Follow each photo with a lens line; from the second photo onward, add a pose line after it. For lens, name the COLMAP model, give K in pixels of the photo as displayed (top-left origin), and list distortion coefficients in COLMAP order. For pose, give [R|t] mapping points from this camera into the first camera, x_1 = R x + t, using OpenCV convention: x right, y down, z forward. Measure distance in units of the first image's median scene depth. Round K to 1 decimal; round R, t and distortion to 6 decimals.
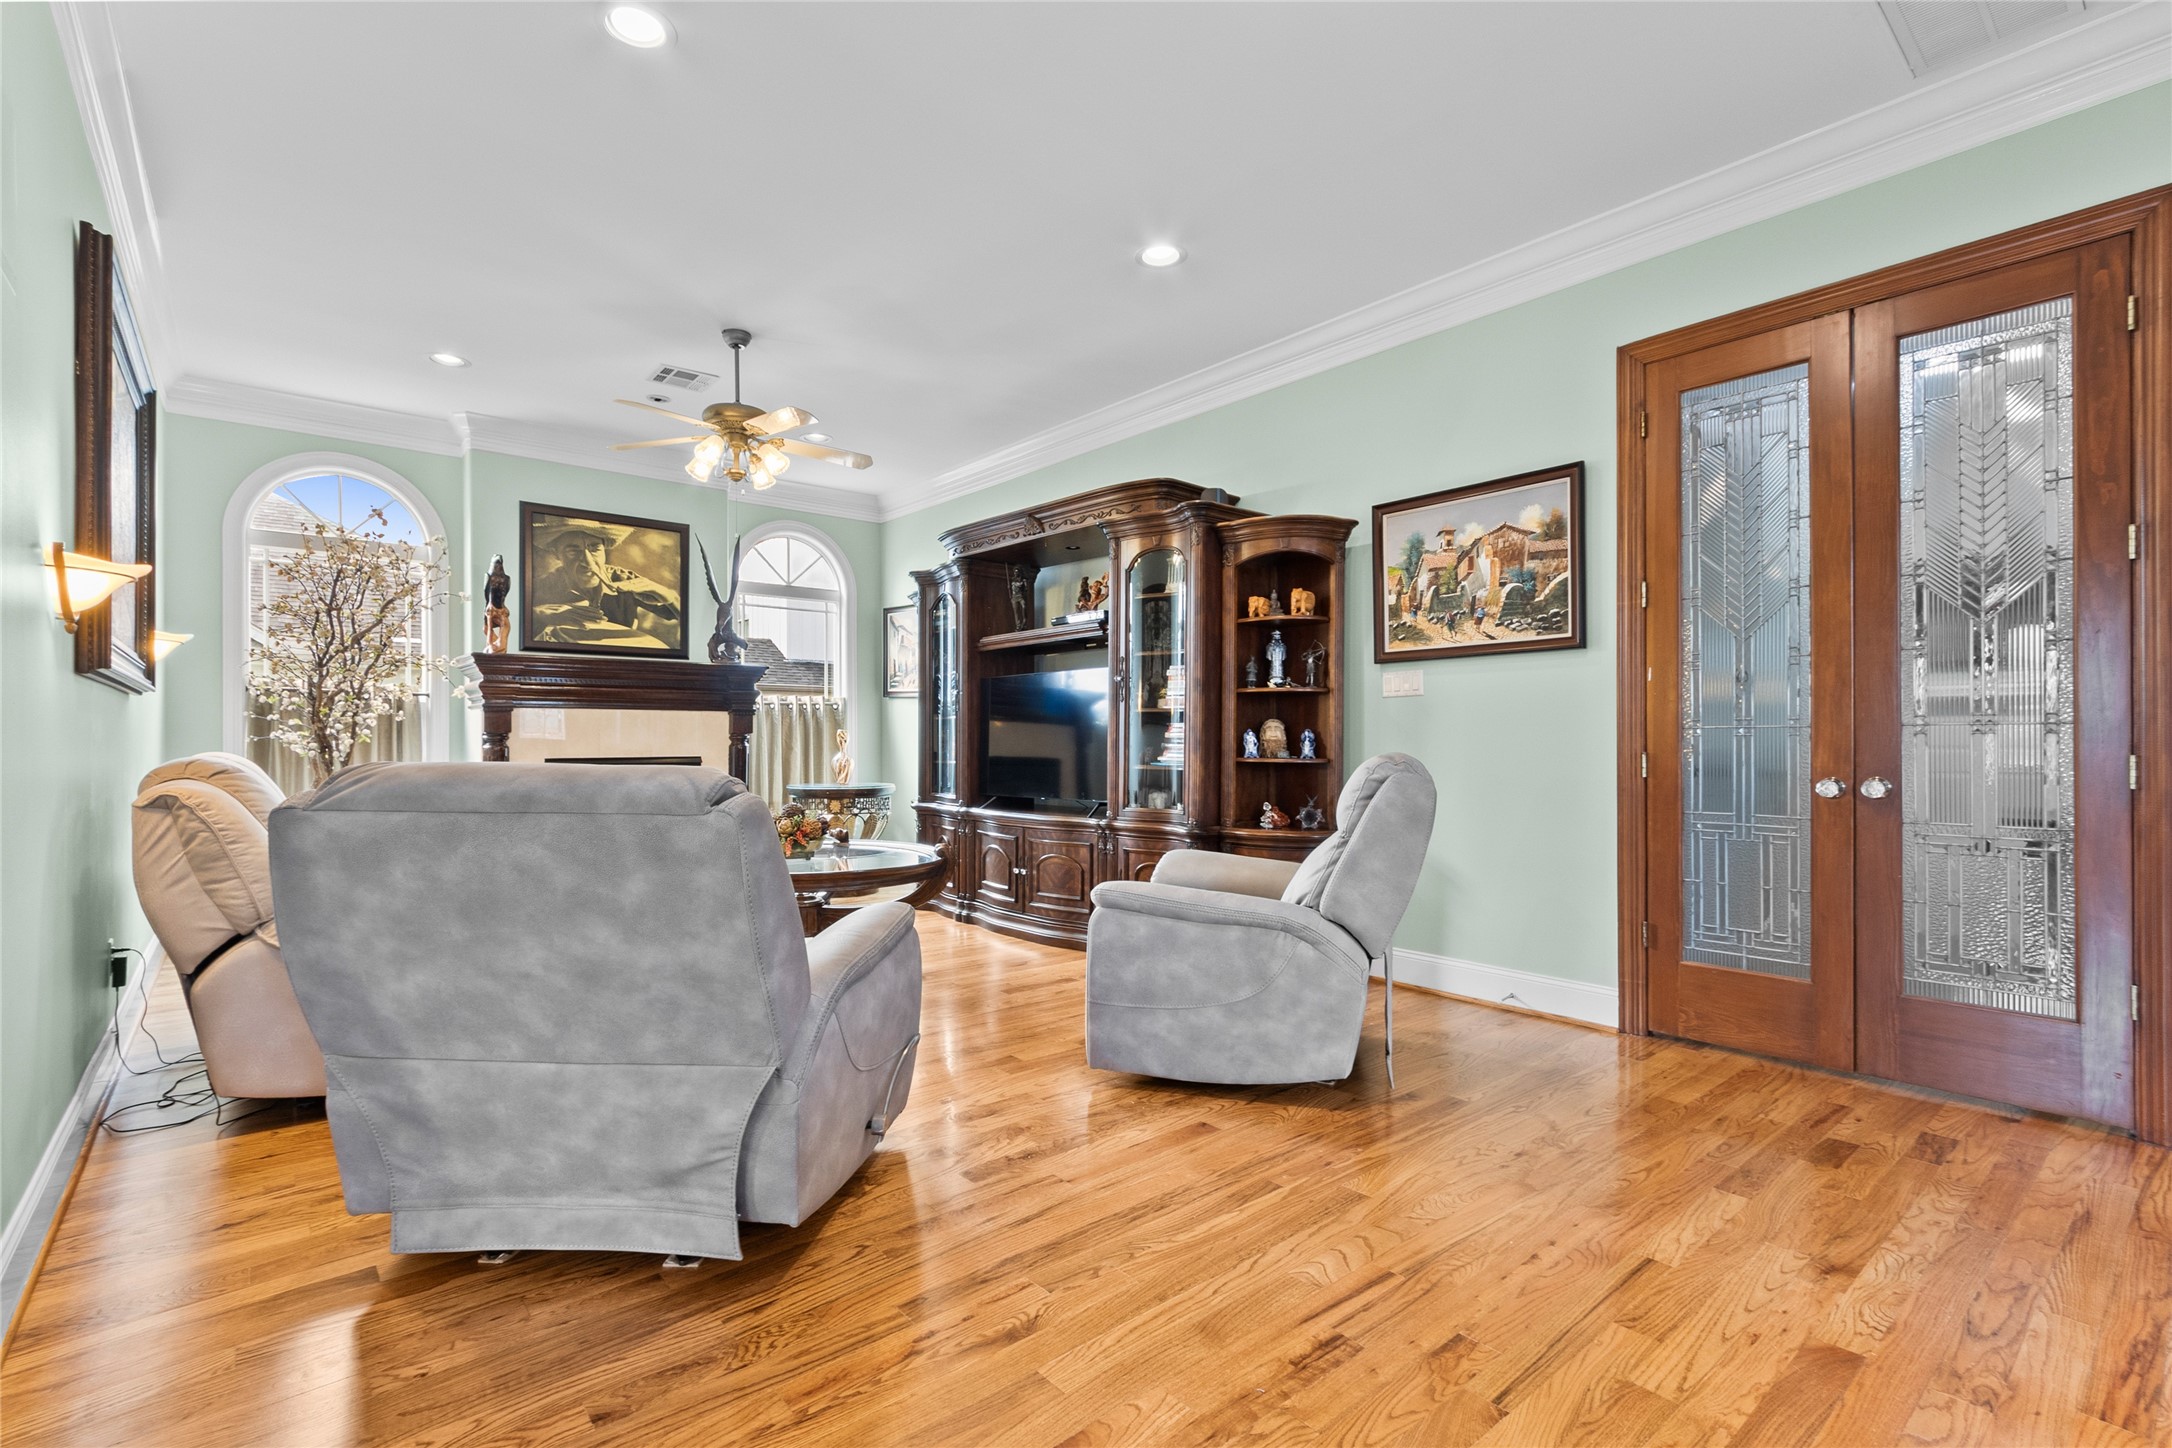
lens RADIAL K [[992.0, 0, 1084.3], [0, 992.0, 732.8], [0, 0, 1]] dist [0.003712, -0.001673]
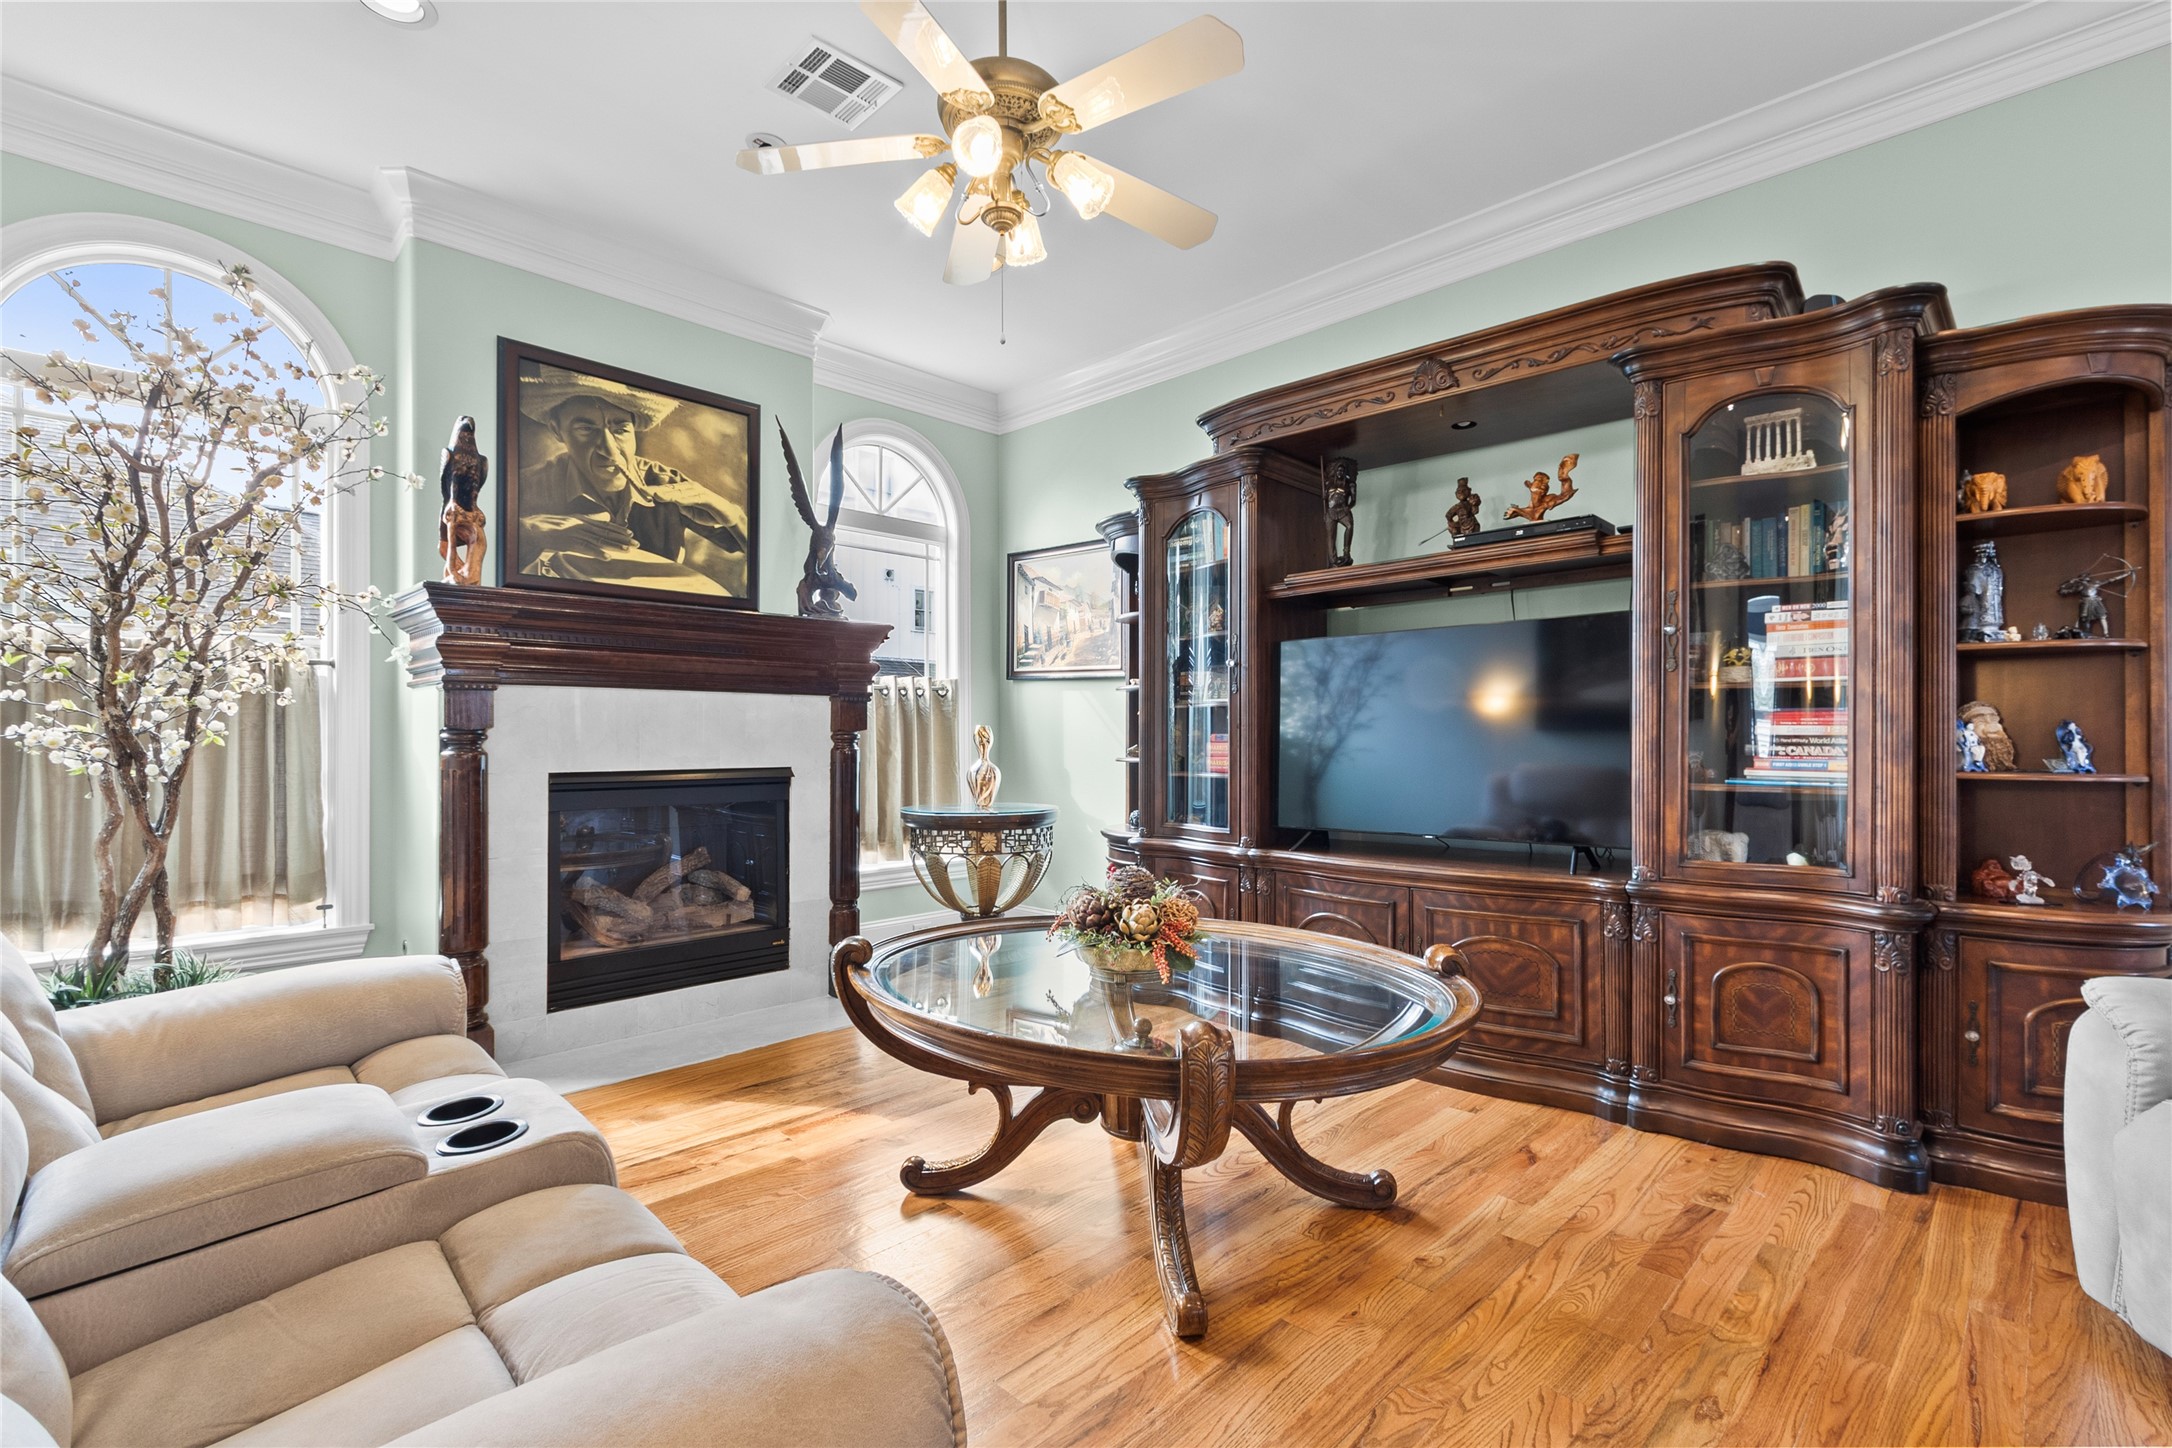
lens RADIAL K [[992.0, 0, 1085.4], [0, 992.0, 730.0], [0, 0, 1]] dist [0.003712, -0.001673]
pose [[0.995769, -0.000734, 0.091893, -0.313382], [0.001116, 0.999991, -0.004109, 0.003908], [-0.091889, 0.004194, 0.995760, 0.433803]]
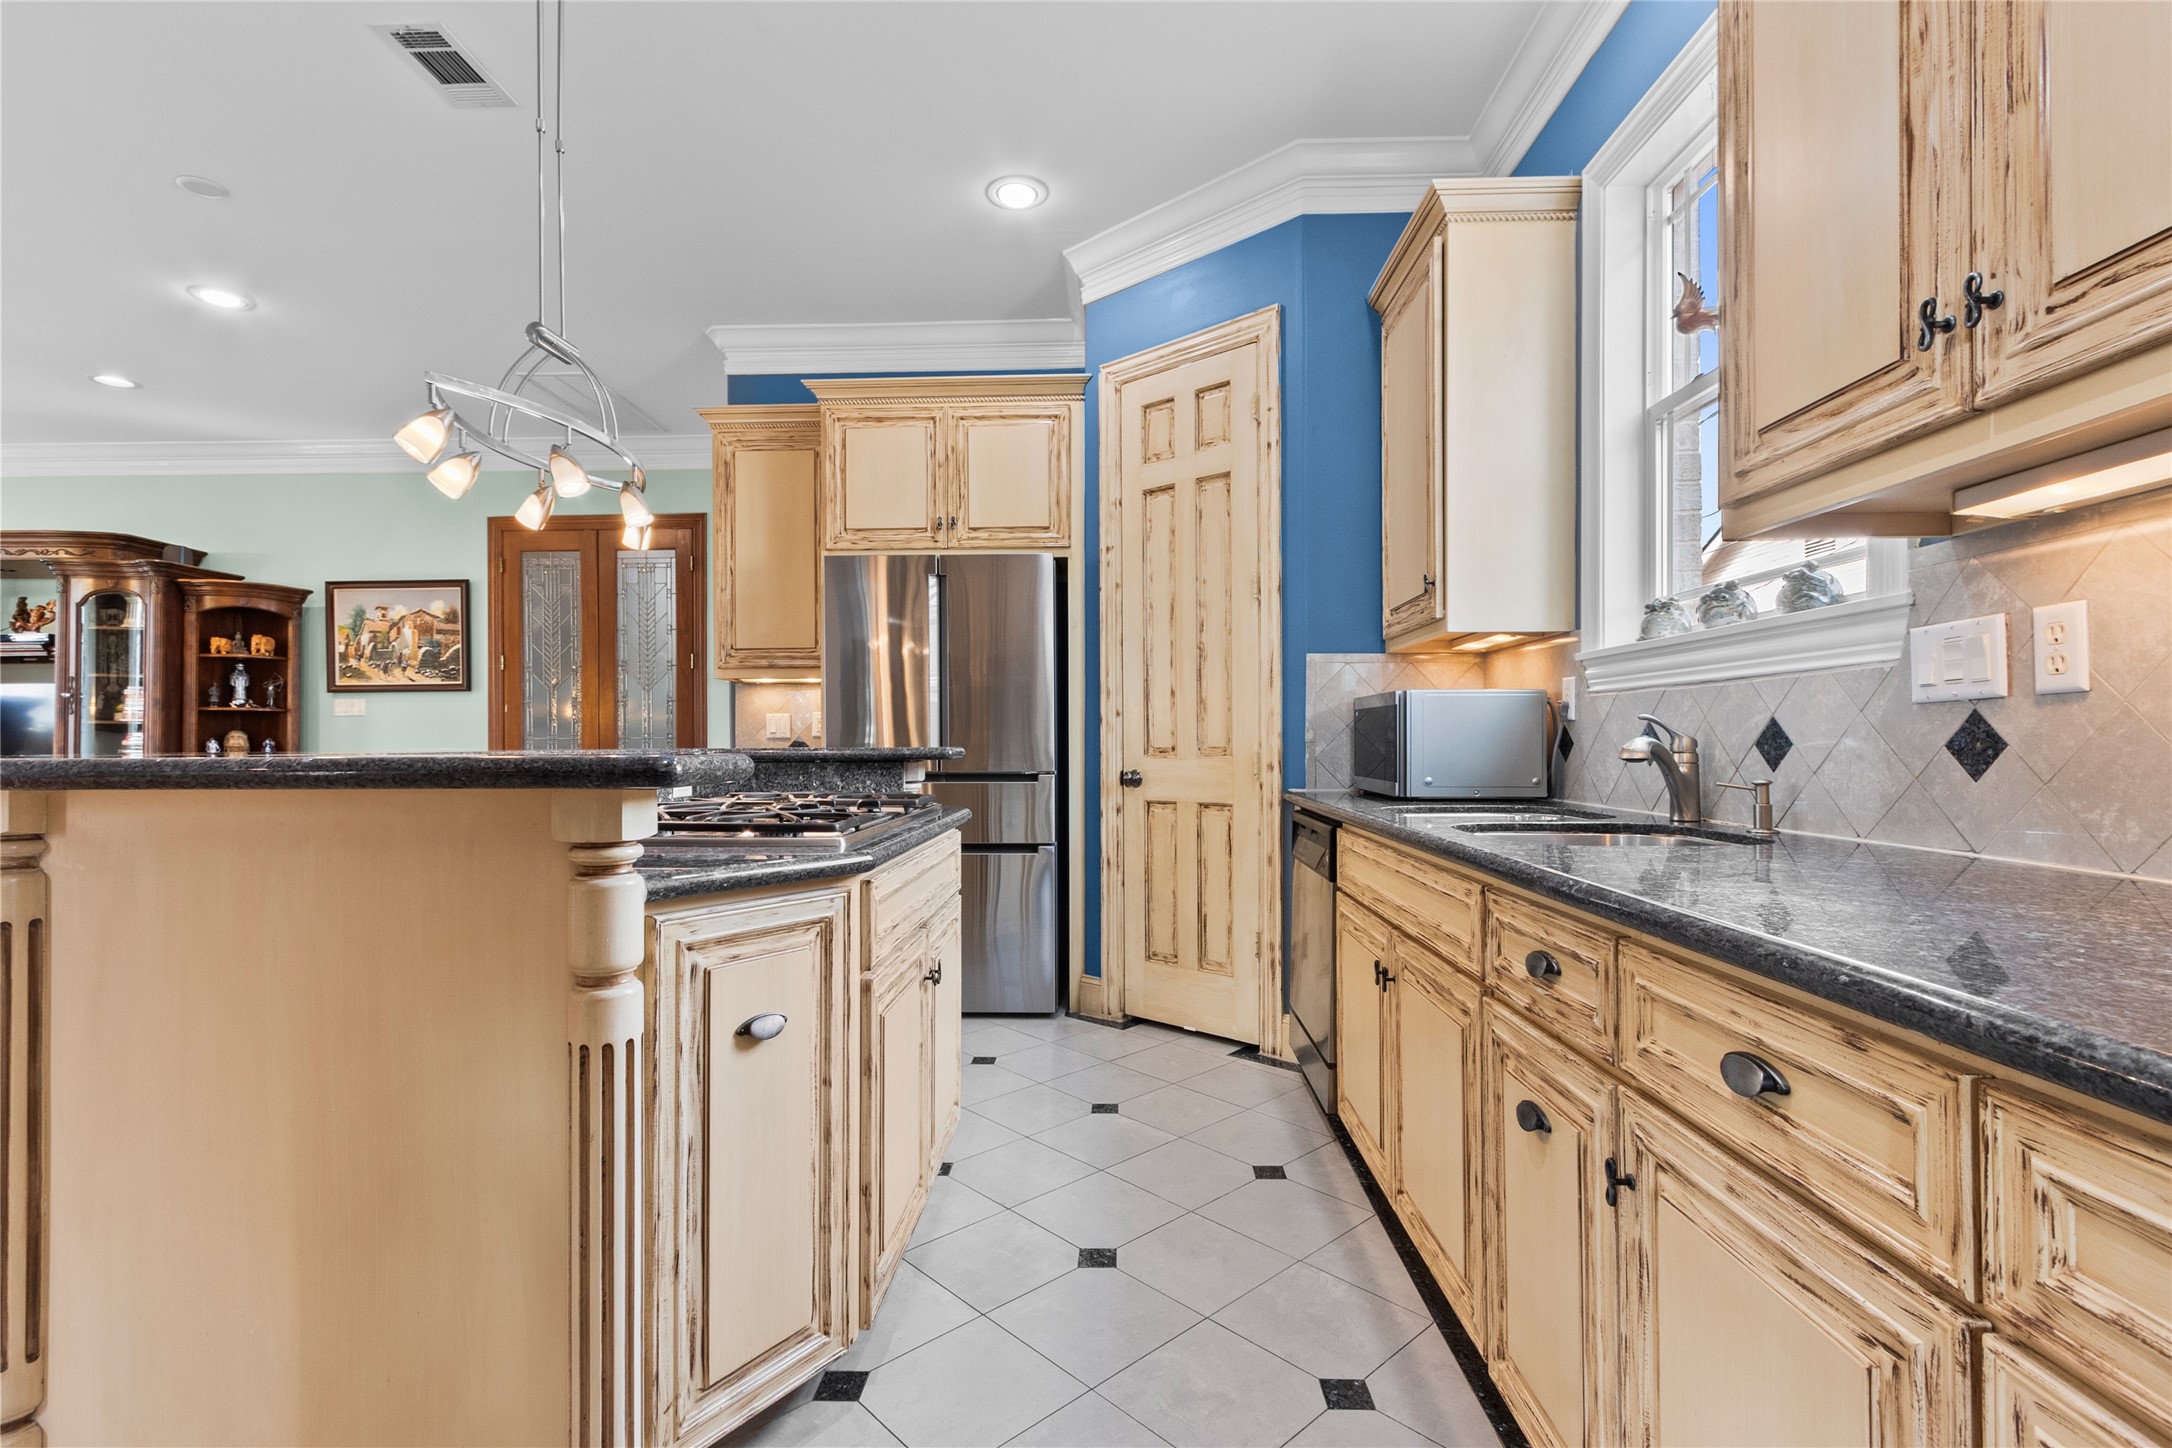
lens RADIAL K [[992.0, 0, 1090.7], [0, 992.0, 739.5], [0, 0, 1]] dist [0.003712, -0.001673]
pose [[0.666243, 0.002955, 0.745729, -0.033165], [-0.002363, 0.999995, -0.001852, -0.002061], [-0.745731, -0.000528, 0.666247, -0.636741]]
